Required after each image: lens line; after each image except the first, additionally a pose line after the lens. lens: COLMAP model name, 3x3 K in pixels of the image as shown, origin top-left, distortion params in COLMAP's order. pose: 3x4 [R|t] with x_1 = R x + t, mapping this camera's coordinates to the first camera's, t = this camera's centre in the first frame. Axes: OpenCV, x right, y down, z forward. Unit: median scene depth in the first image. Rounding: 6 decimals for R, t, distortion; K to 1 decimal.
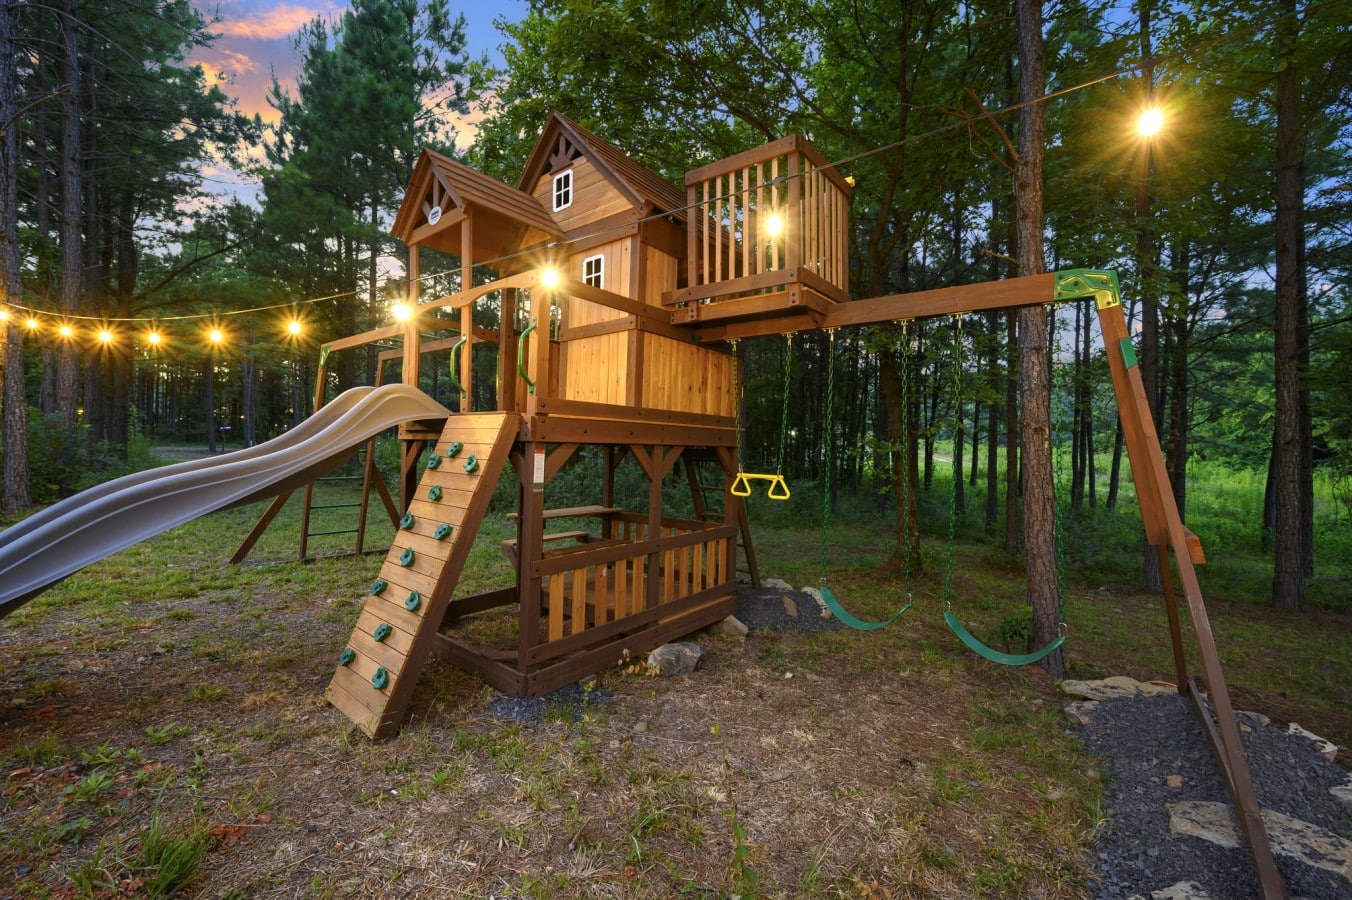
lens RADIAL K [[530.7, 0, 677.4], [0, 530.7, 450.4], [0, 0, 1]] dist [-0.001035, -0.000232]
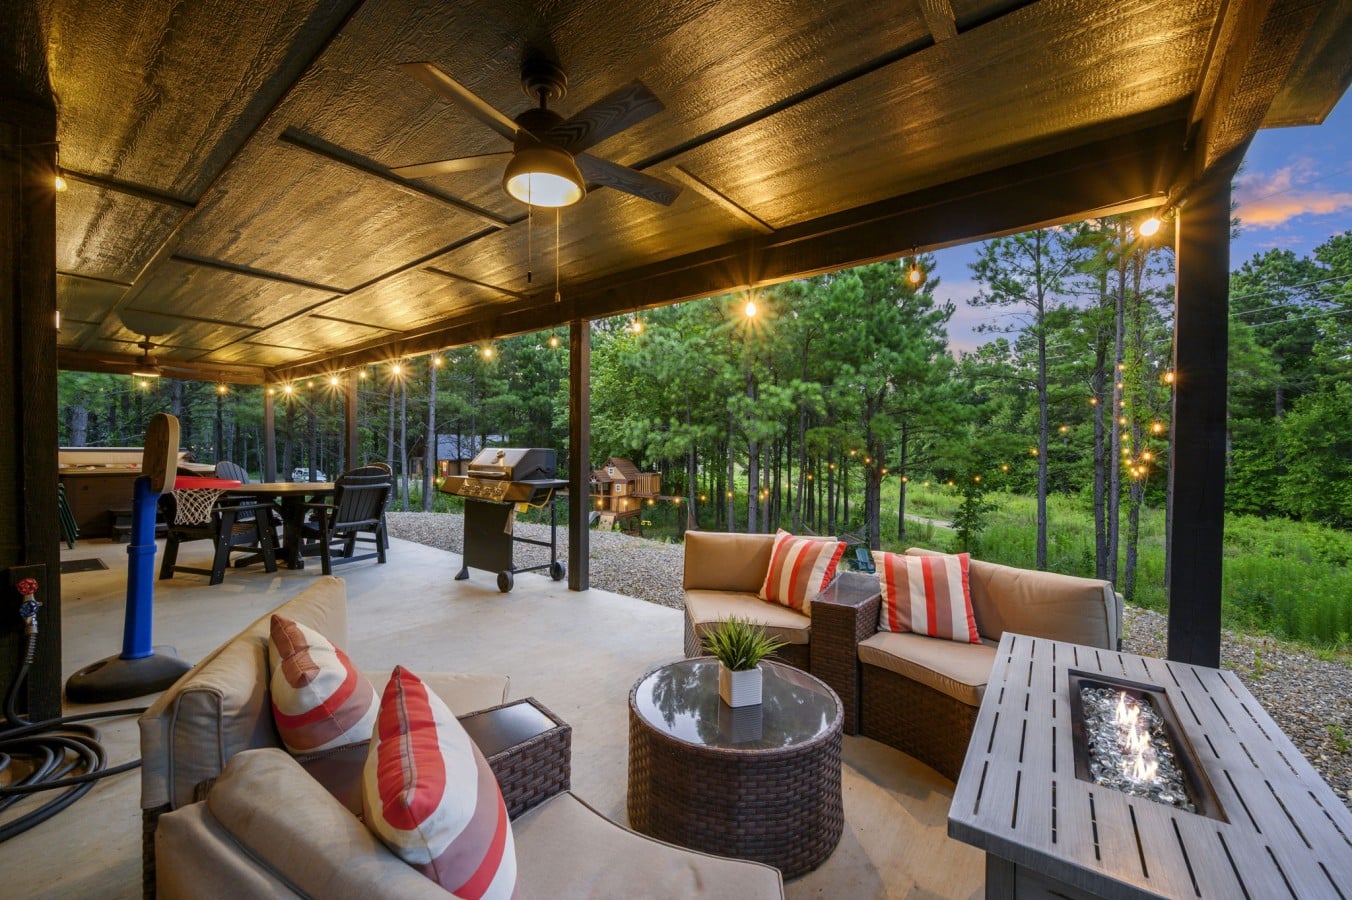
lens RADIAL K [[530.7, 0, 677.4], [0, 530.7, 450.4], [0, 0, 1]] dist [-0.001035, -0.000232]
pose [[0.960268, -0.003740, 0.279054, -1.159493], [0.004979, 0.999981, -0.003729, -0.718304], [-0.279035, 0.004970, 0.960268, -4.781182]]
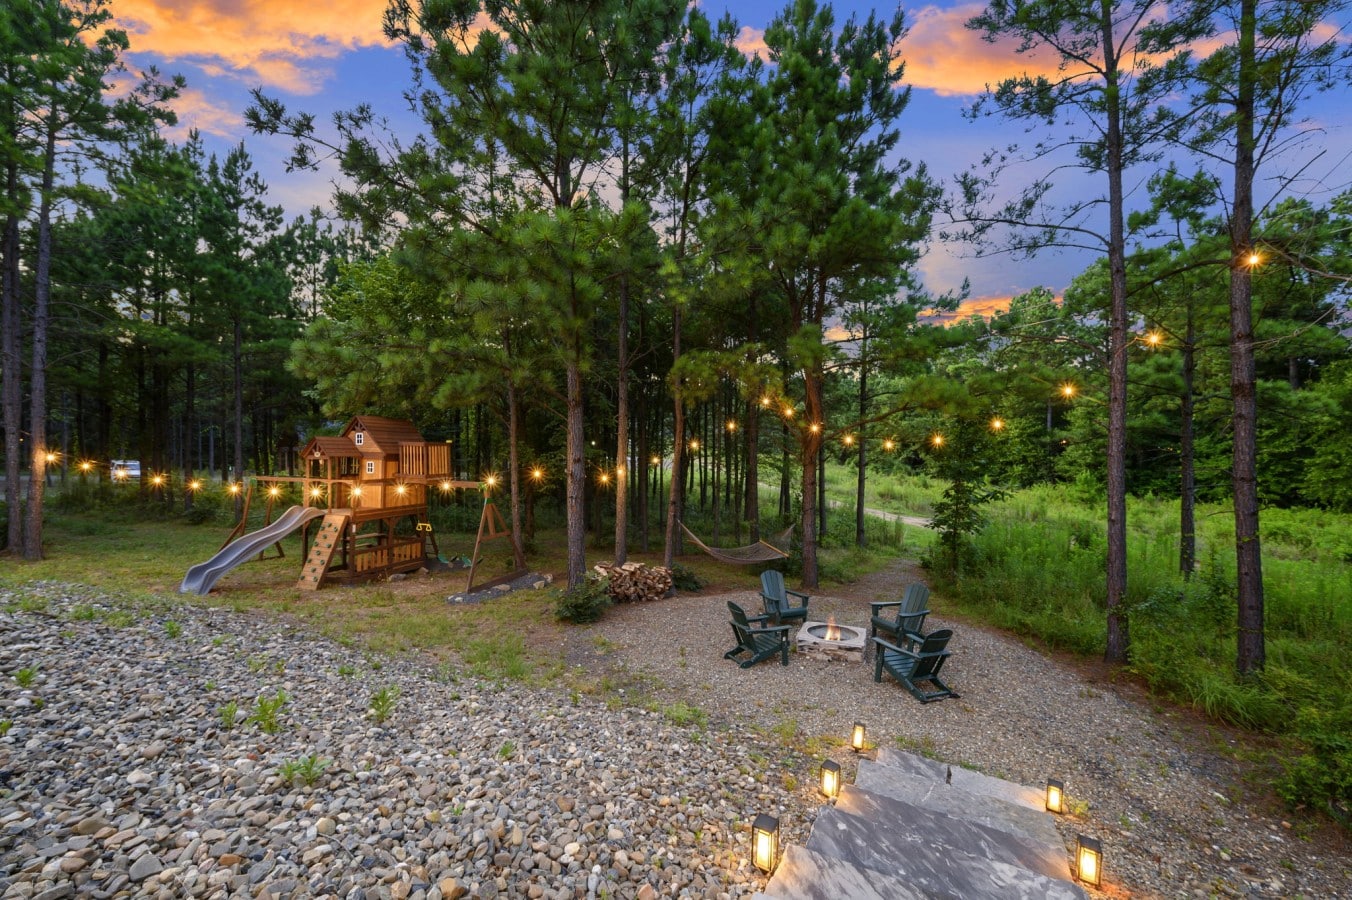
lens RADIAL K [[530.7, 0, 677.4], [0, 530.7, 450.4], [0, 0, 1]] dist [-0.001035, -0.000232]
pose [[0.946088, -0.010350, 0.323743, 0.599441], [0.011294, 0.999936, -0.001036, -0.412857], [-0.323711, 0.004636, 0.946145, -2.830305]]
